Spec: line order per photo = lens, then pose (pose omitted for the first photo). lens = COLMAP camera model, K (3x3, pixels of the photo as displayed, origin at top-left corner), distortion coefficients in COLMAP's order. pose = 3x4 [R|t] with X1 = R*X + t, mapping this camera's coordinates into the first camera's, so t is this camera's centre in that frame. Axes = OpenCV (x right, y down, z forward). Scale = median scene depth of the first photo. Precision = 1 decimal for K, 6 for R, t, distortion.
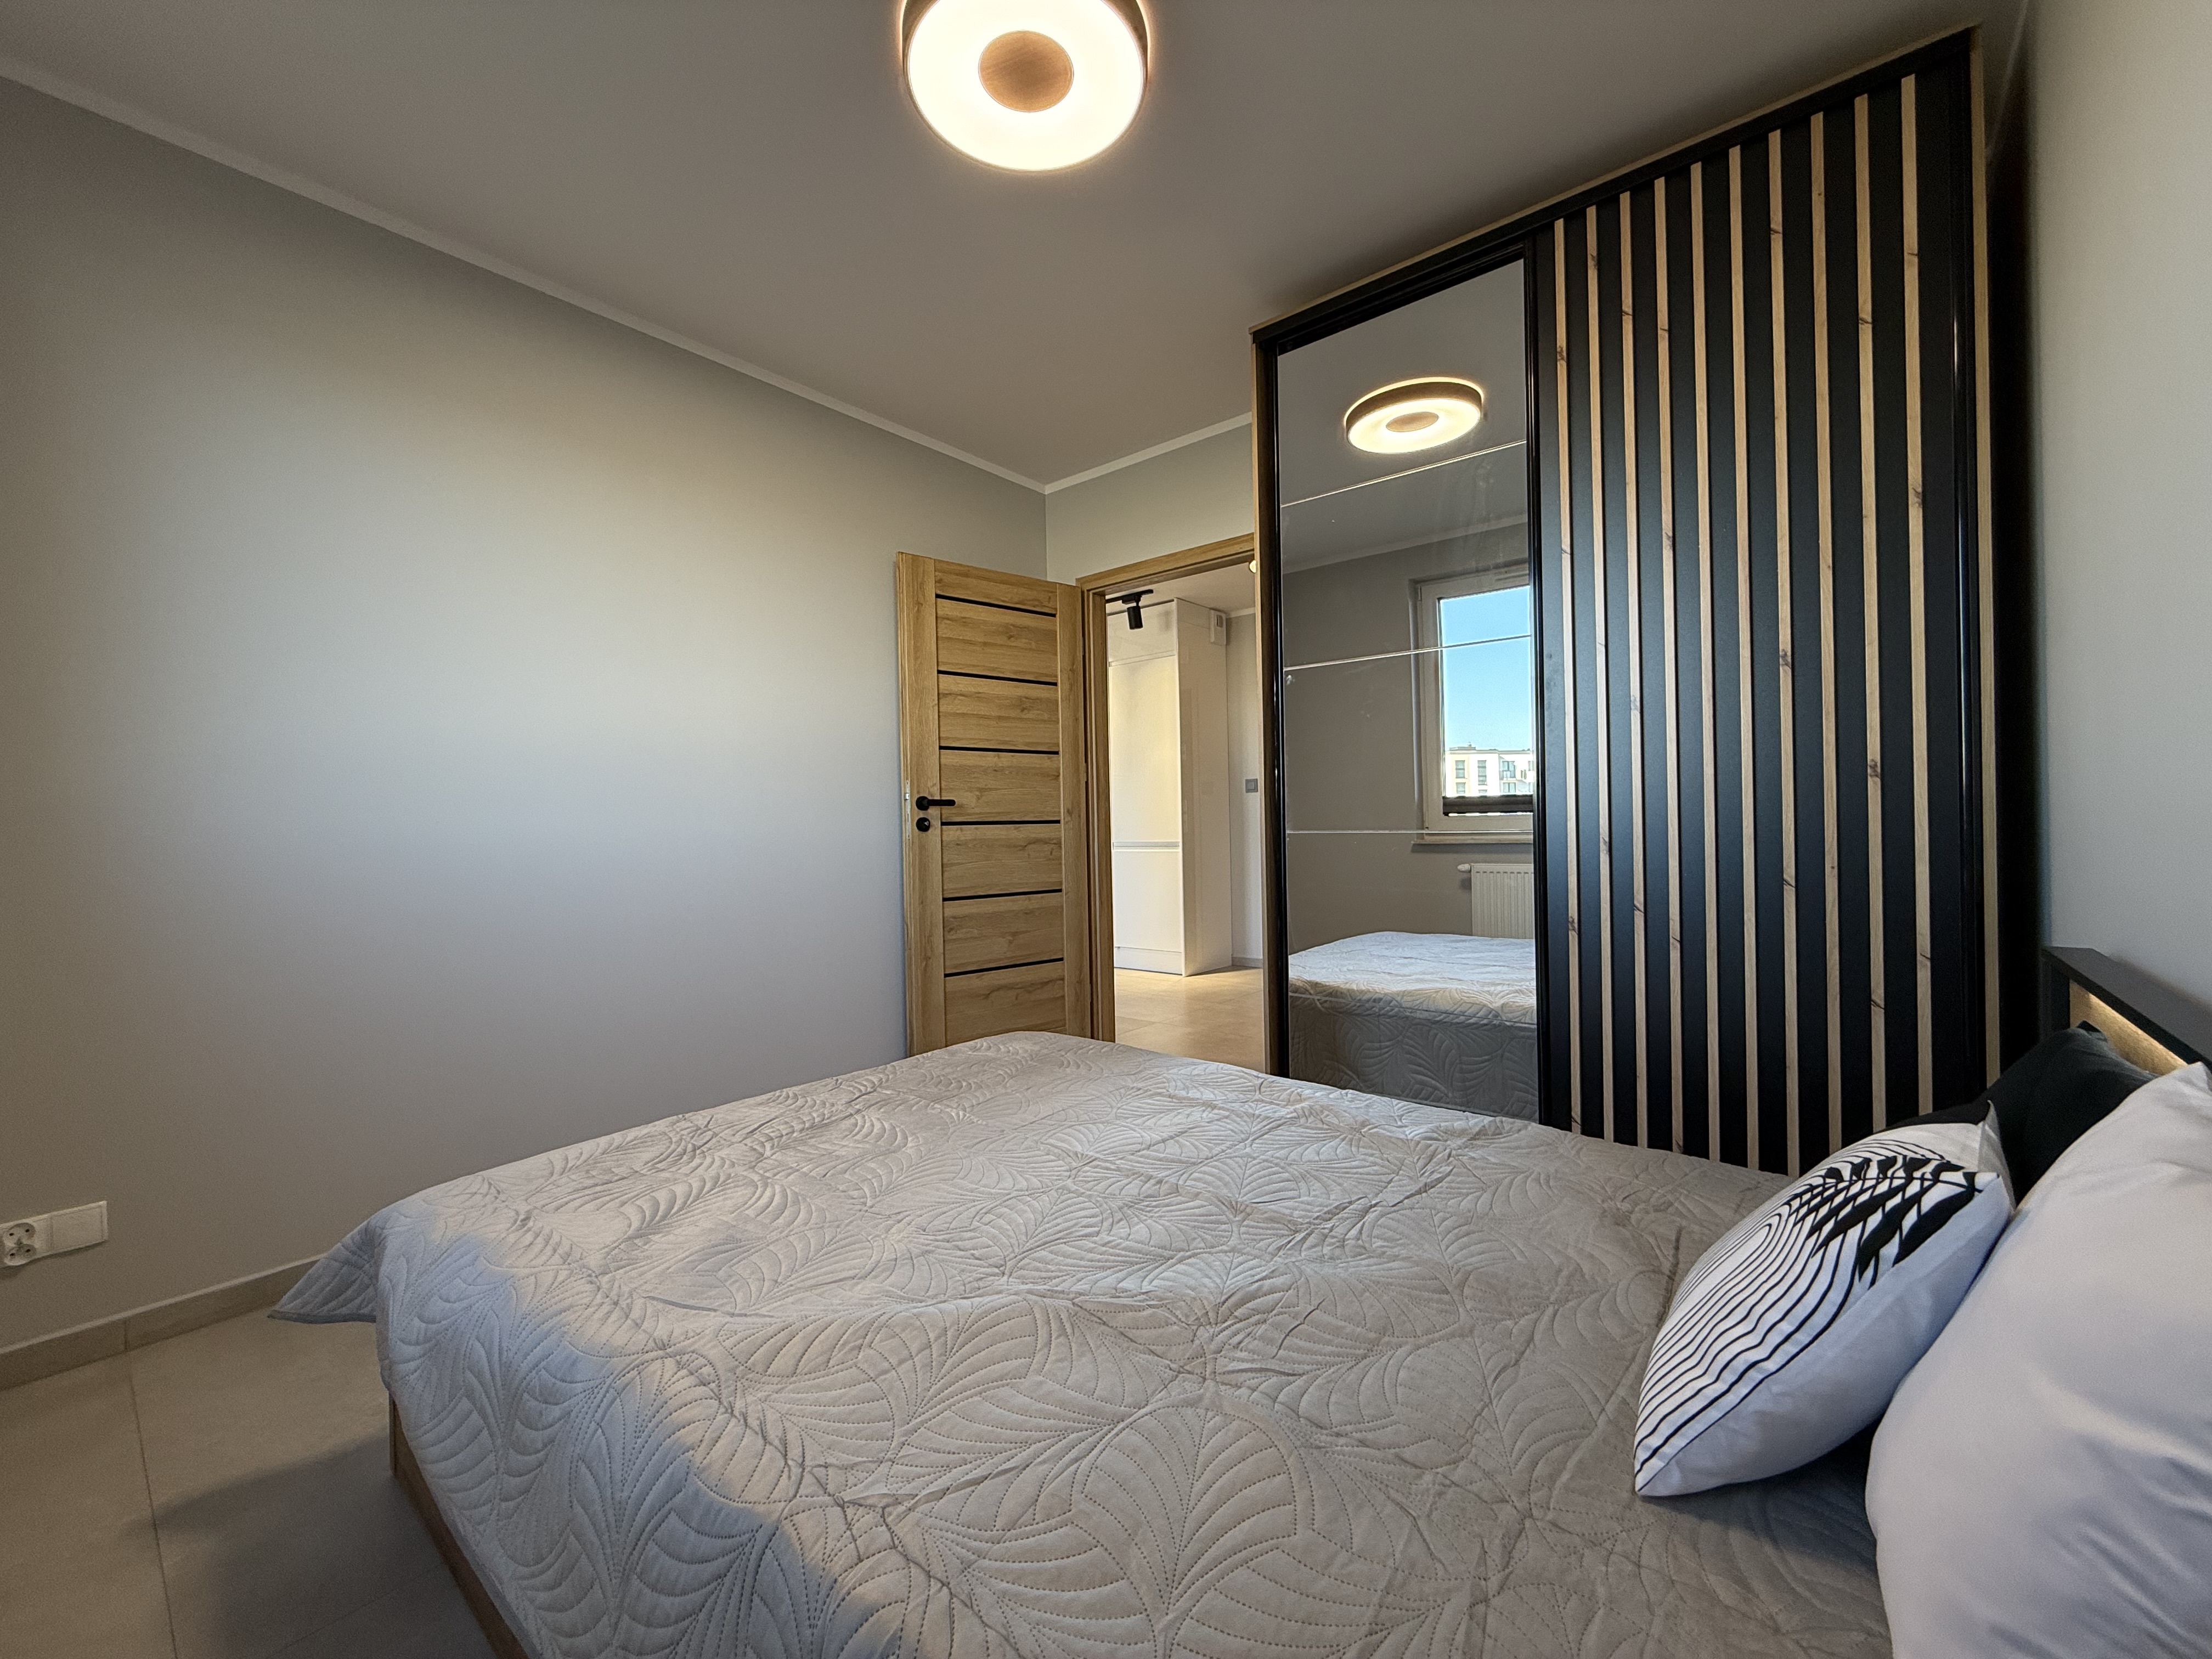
lens RADIAL K [[879.7, 0, 1106.0], [0, 879.7, 829.5], [0, 0, 1]] dist [0.000549, -0.000078]
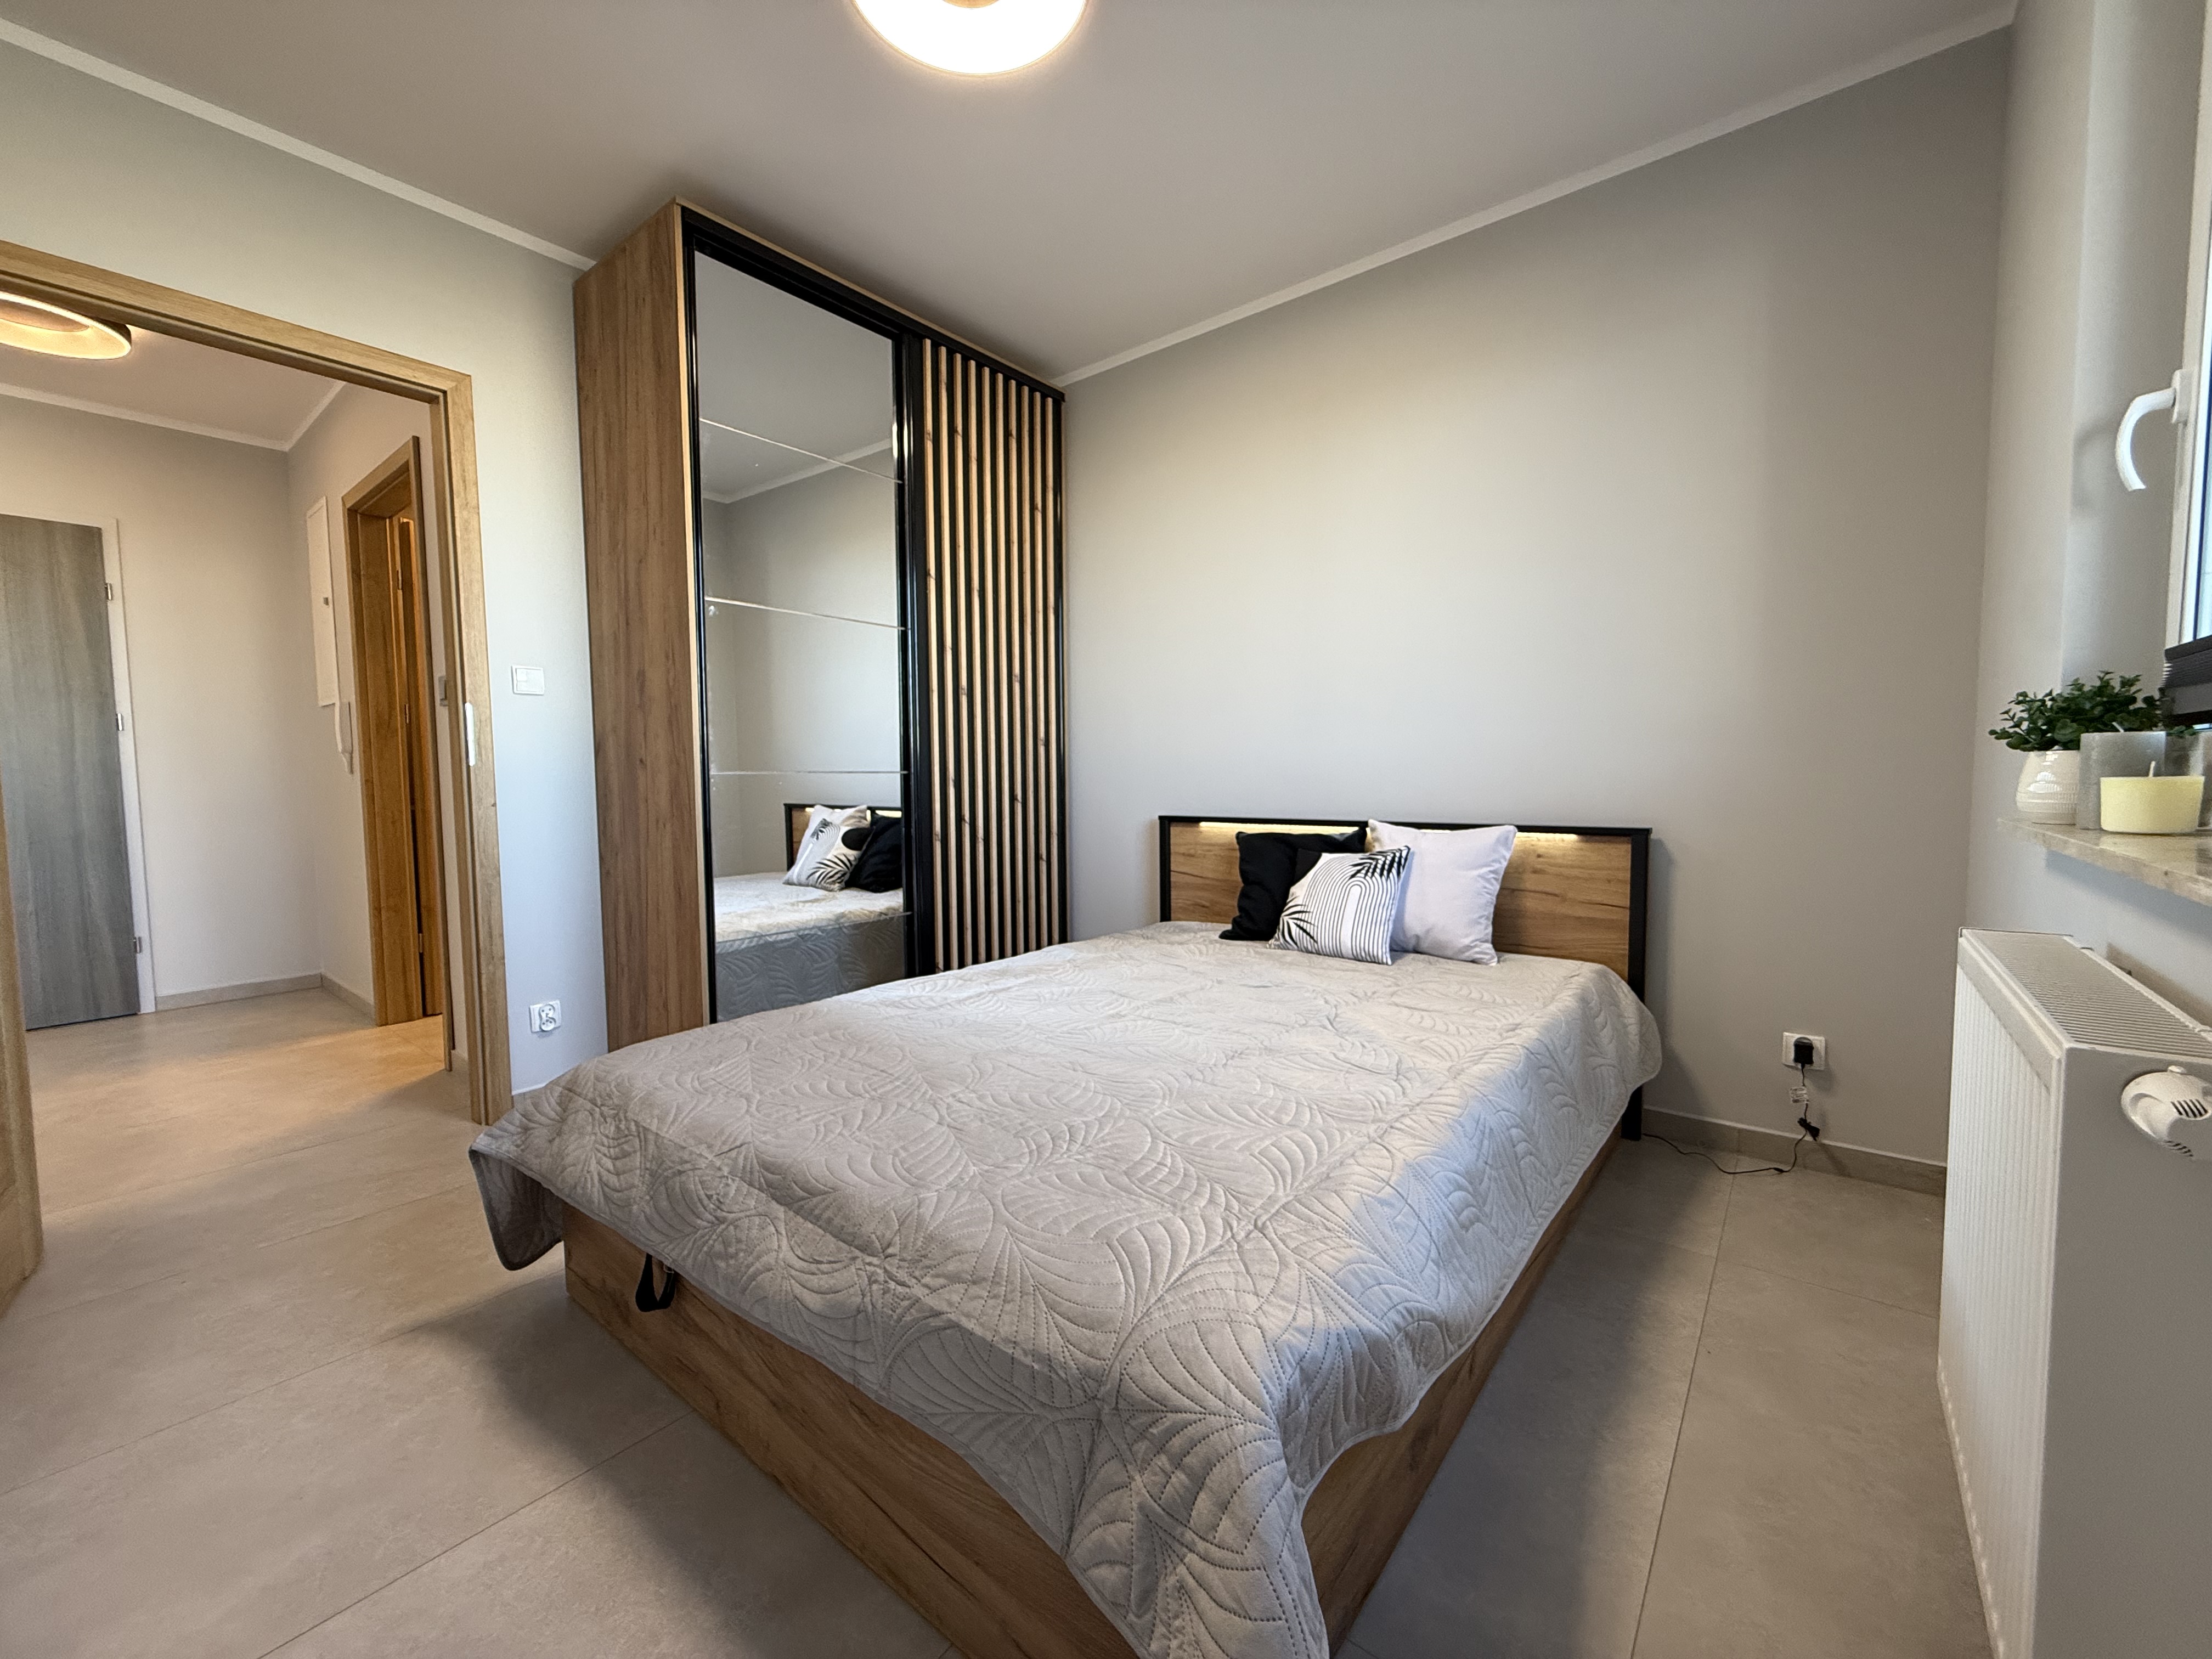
lens RADIAL K [[879.7, 0, 1106.0], [0, 879.7, 829.5], [0, 0, 1]] dist [0.000549, -0.000078]
pose [[-0.026242, -0.045147, 0.998636, -0.913366], [0.017105, 0.998813, 0.045605, 0.037192], [-0.999509, 0.018278, -0.025438, 0.737961]]
